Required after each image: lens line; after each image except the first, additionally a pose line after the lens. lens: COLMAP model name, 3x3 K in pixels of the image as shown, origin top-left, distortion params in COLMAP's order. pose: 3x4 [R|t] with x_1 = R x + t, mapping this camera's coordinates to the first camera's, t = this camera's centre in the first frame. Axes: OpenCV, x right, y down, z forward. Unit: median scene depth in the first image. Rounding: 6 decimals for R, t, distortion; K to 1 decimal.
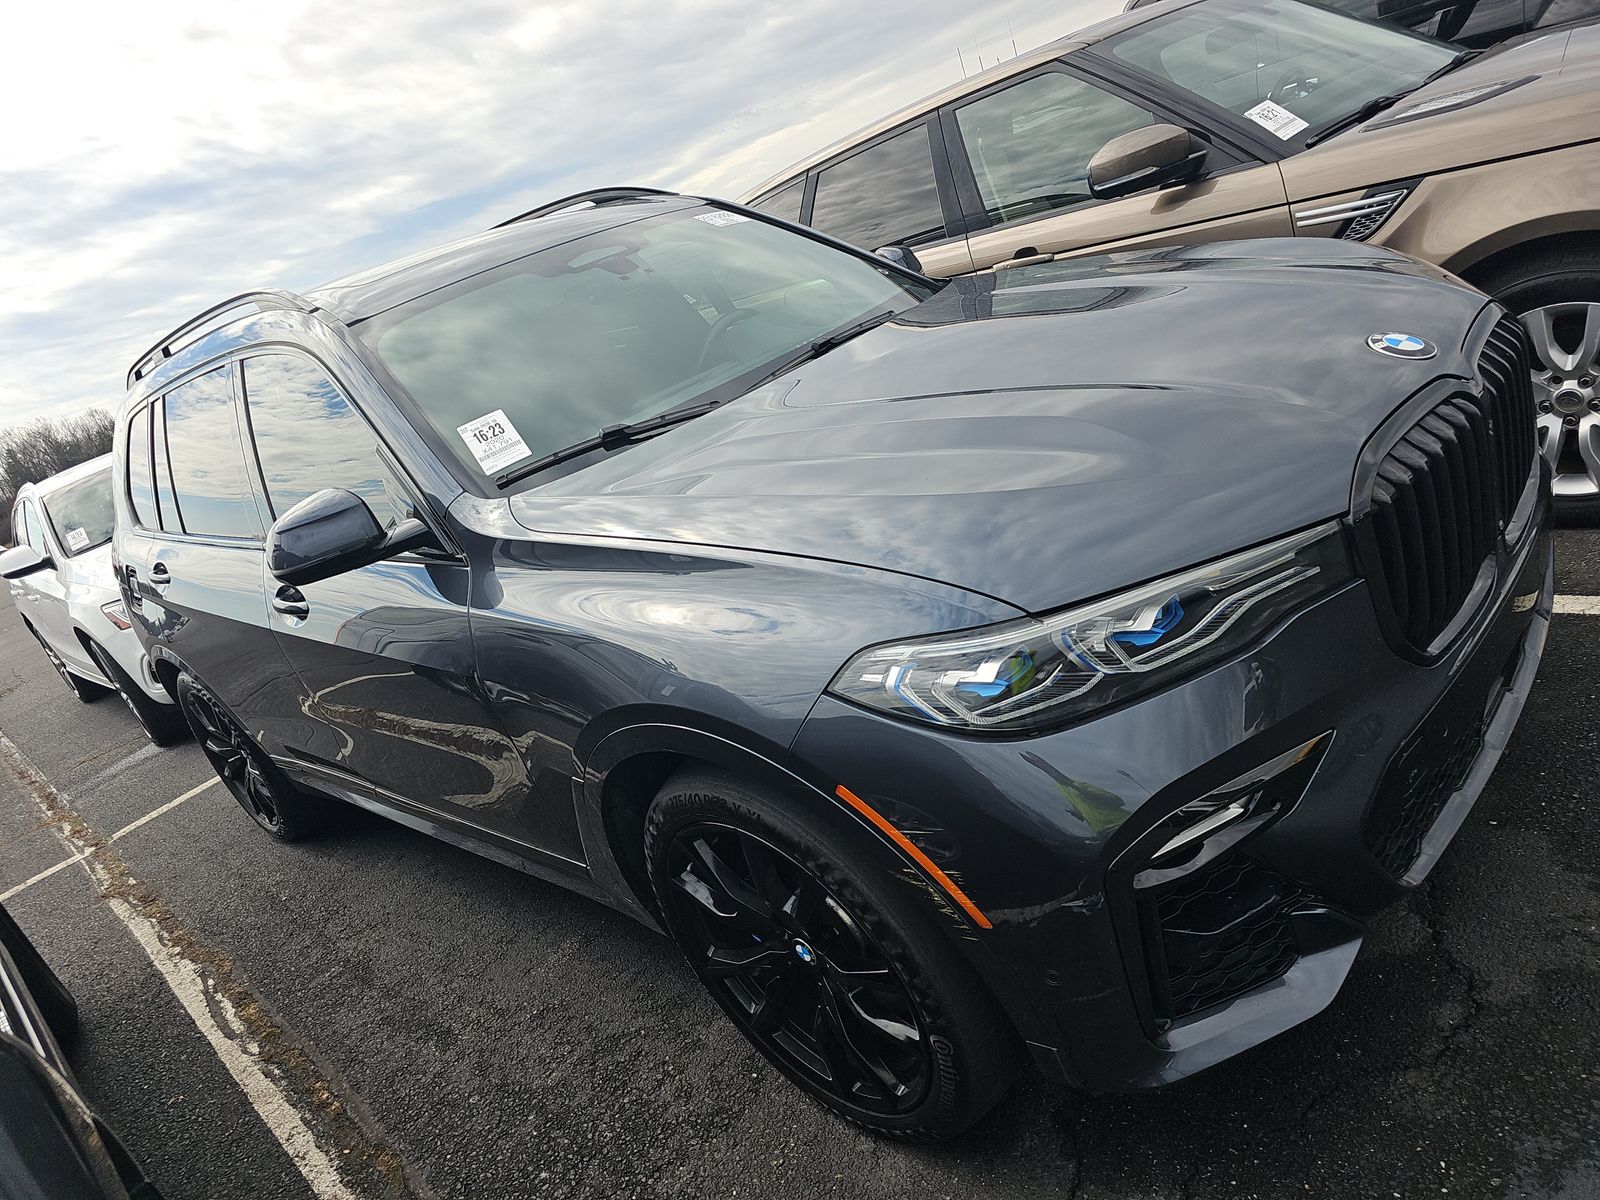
lens RADIAL K [[1060.6, 0, 800.0], [0, 1060.6, 600.0], [0, 0, 1]] dist [0.031838, -0.029856]
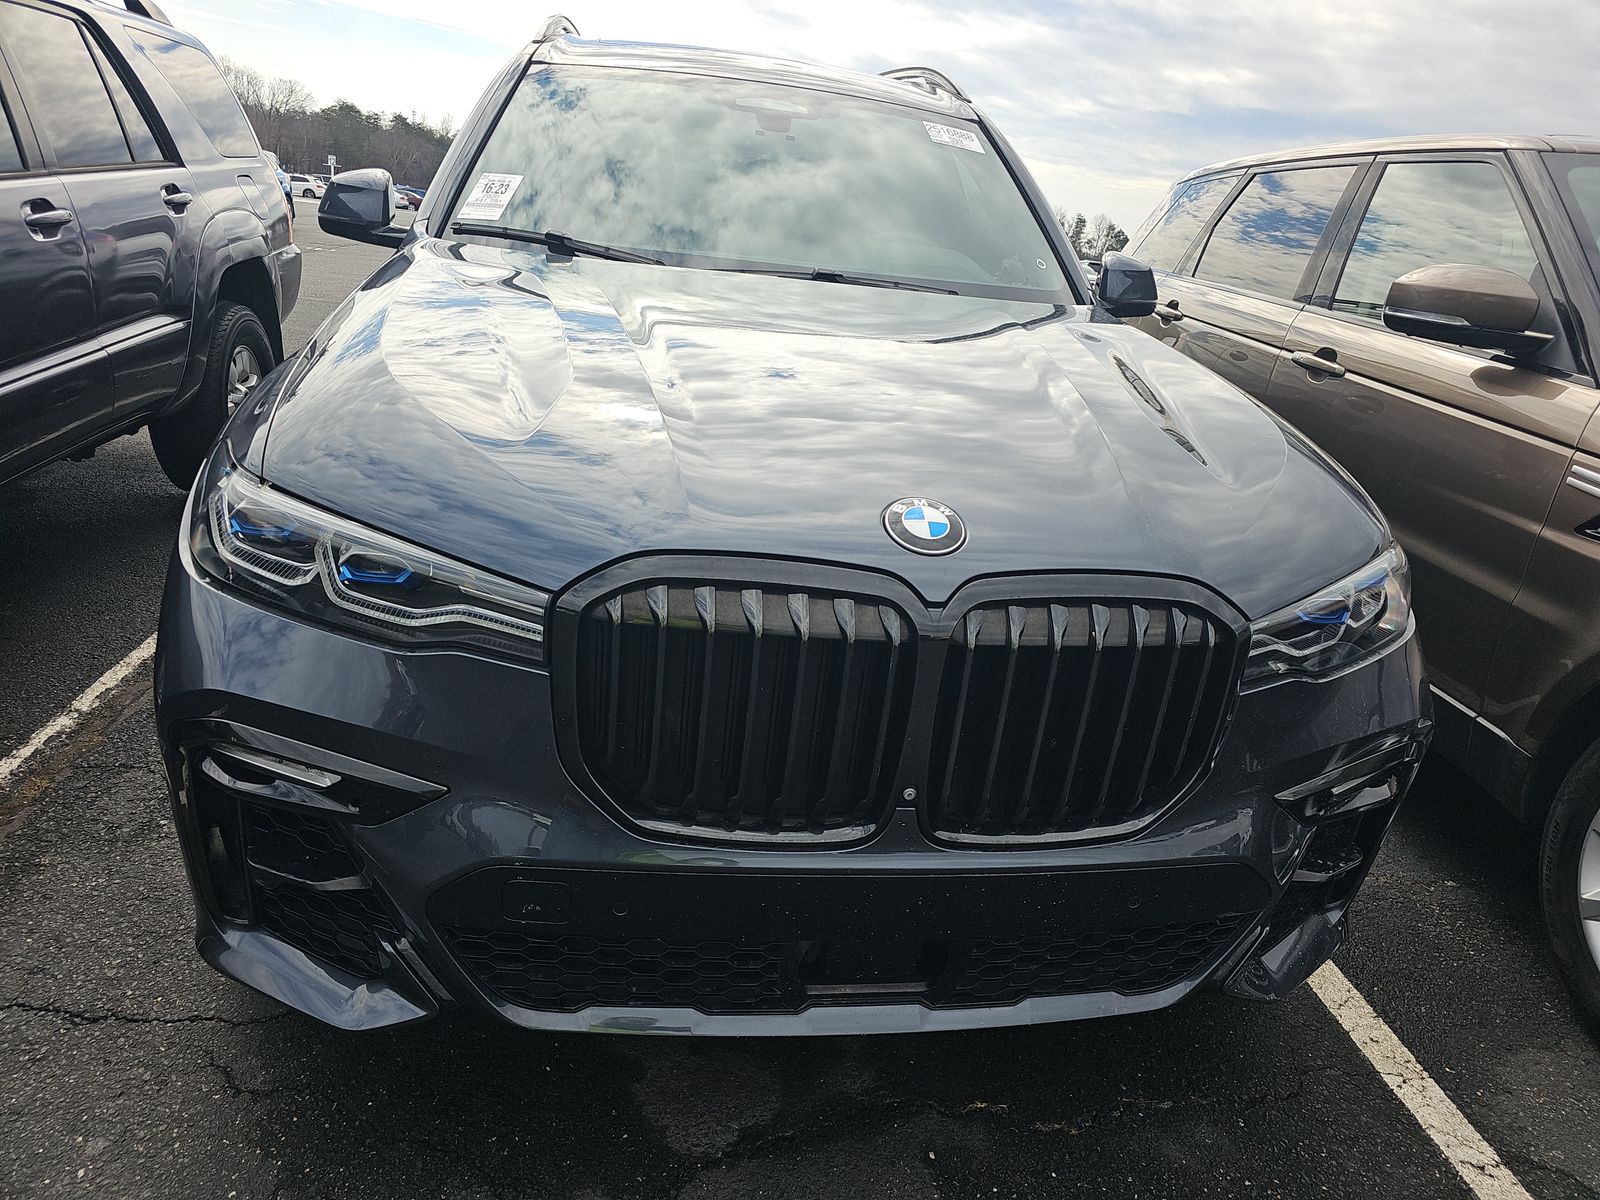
lens RADIAL K [[1060.6, 0, 800.0], [0, 1060.6, 600.0], [0, 0, 1]] dist [0.031838, -0.029856]
pose [[0.709216, 0.584503, -0.394170, 0.656297], [-0.548292, 0.808766, 0.212774, -0.242116], [0.443158, 0.065218, 0.894068, 0.223152]]
